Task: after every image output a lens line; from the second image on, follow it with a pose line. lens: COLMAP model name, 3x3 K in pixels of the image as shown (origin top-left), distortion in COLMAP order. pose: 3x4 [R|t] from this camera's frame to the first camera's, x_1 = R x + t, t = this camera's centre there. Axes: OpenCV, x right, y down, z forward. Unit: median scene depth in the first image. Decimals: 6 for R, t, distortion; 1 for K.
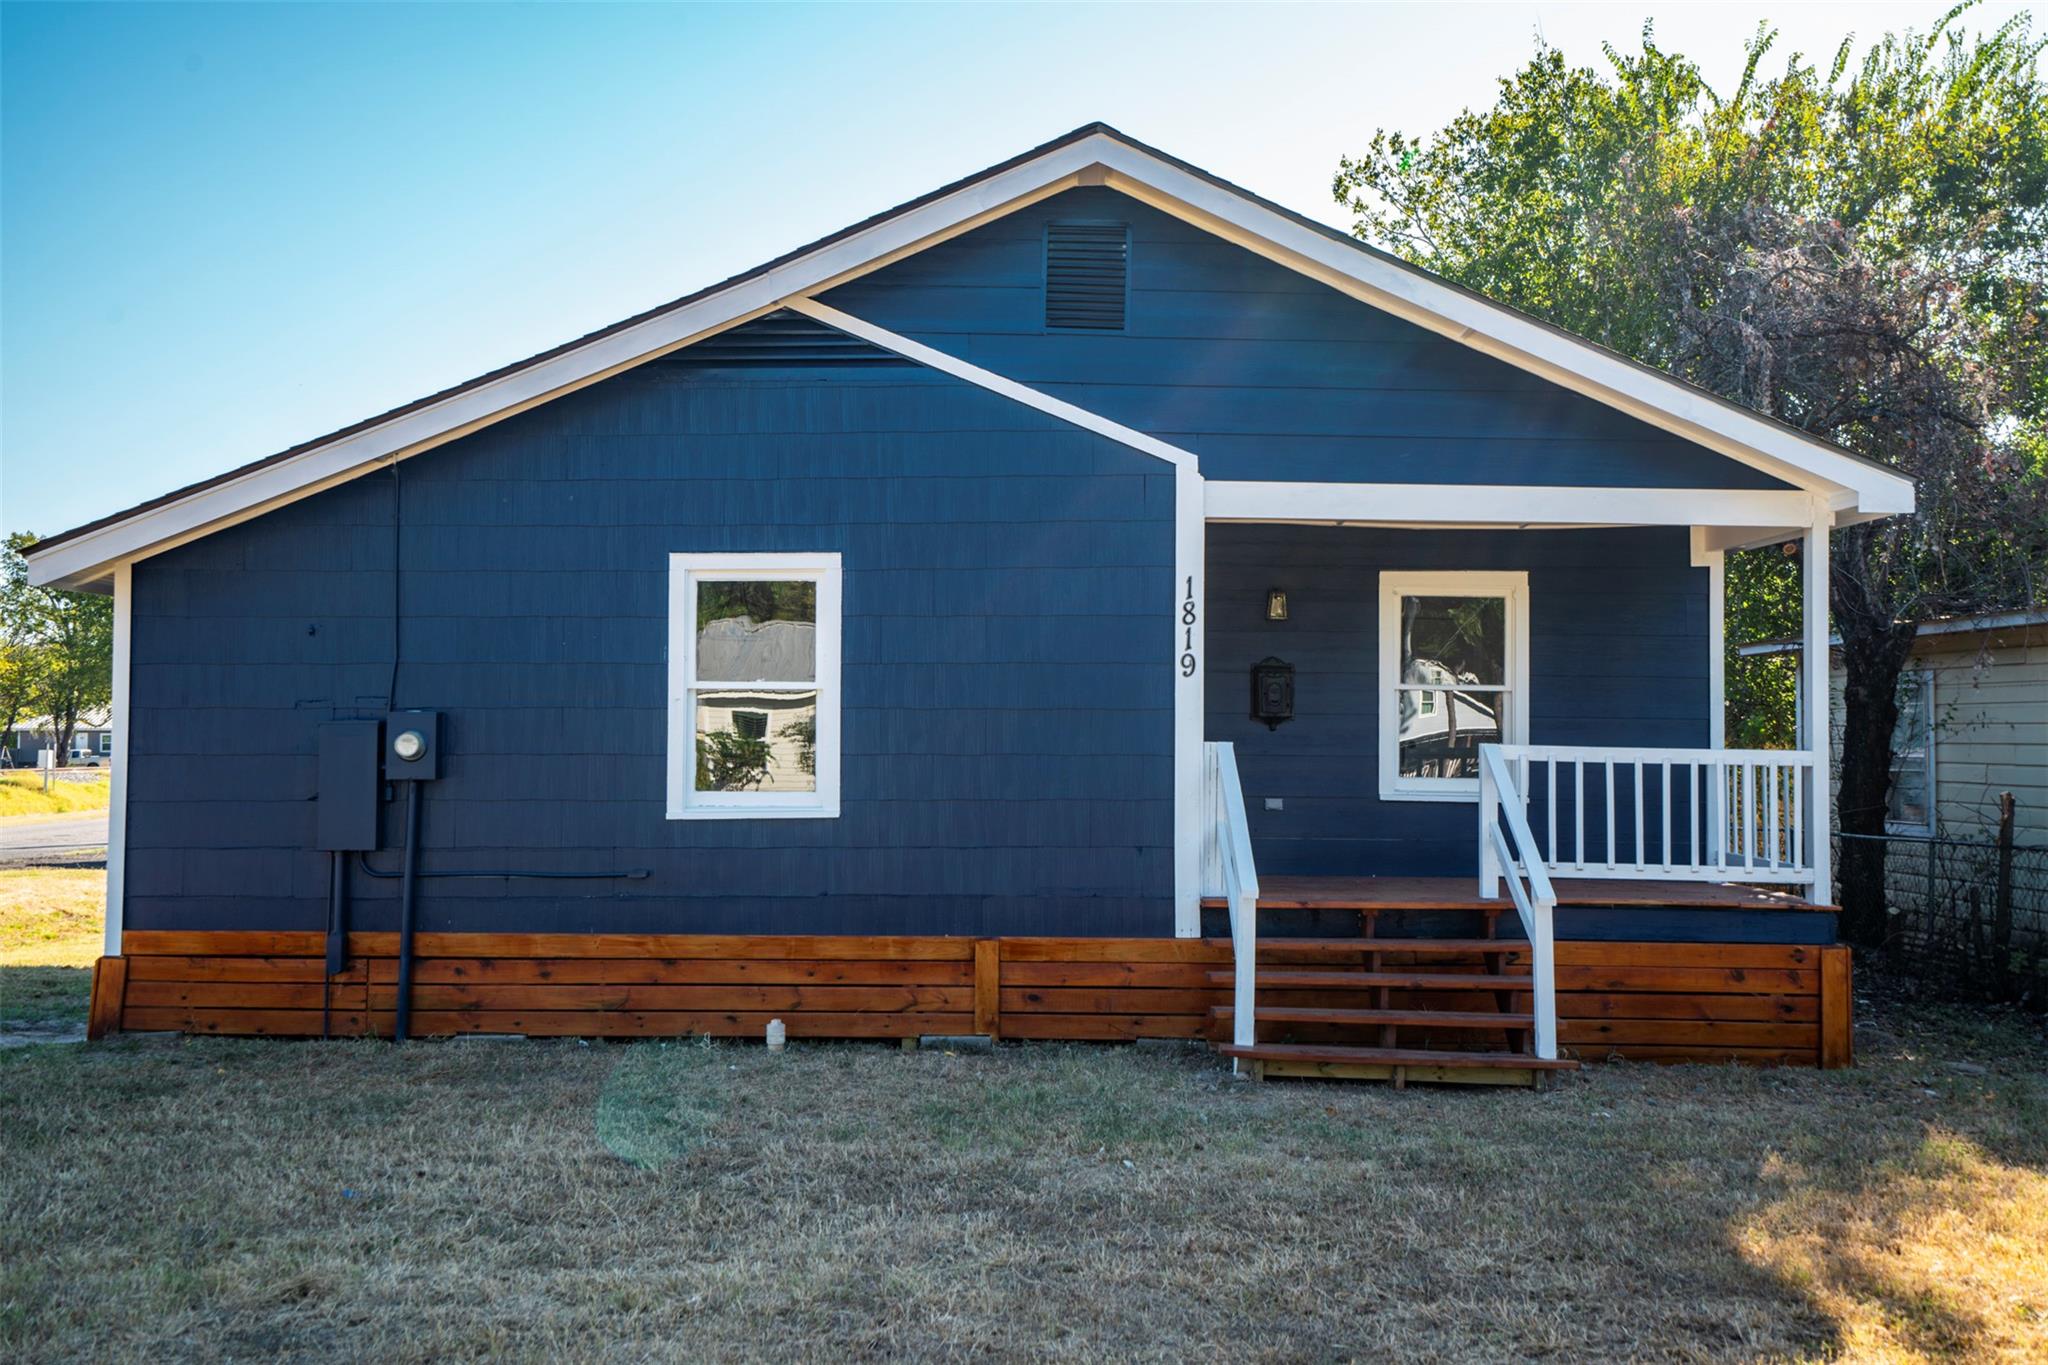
lens RADIAL K [[2020.6, 0, 1024.0], [0, 2020.6, 682.5], [0, 0, 1]] dist [0.021918, 0.015922]
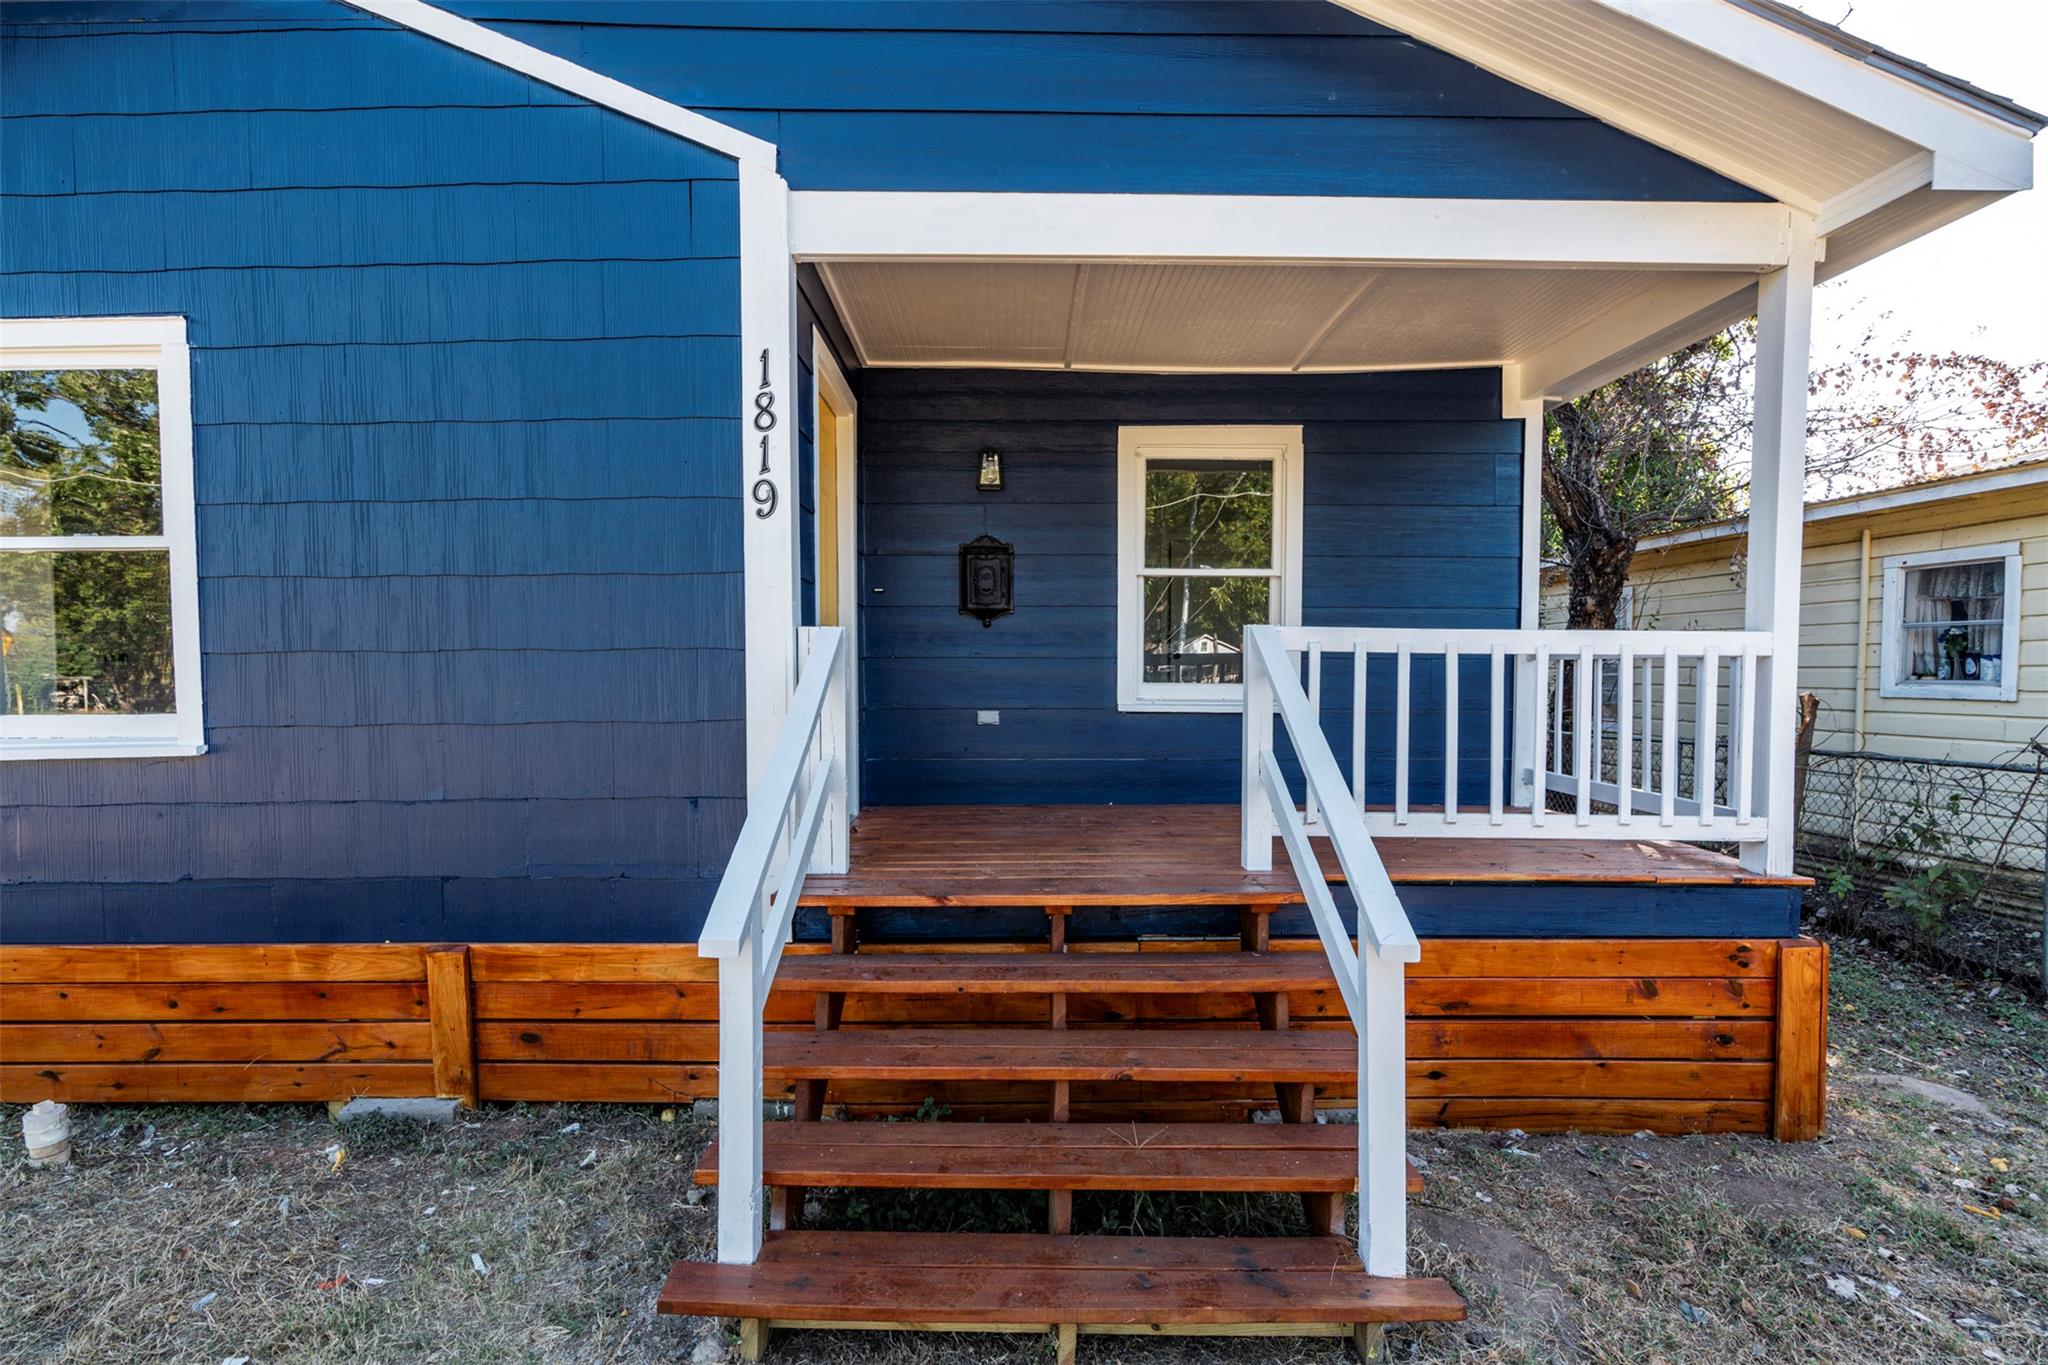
lens RADIAL K [[971.7, 0, 1018.9], [0, 971.7, 727.0], [0, 0, 1]] dist [-0.019396, 0.000178]
pose [[0.999939, -0.010828, 0.002315, 0.156841], [0.010593, 0.996354, 0.084658, 0.036018], [-0.003223, -0.084628, 0.996407, 0.709058]]
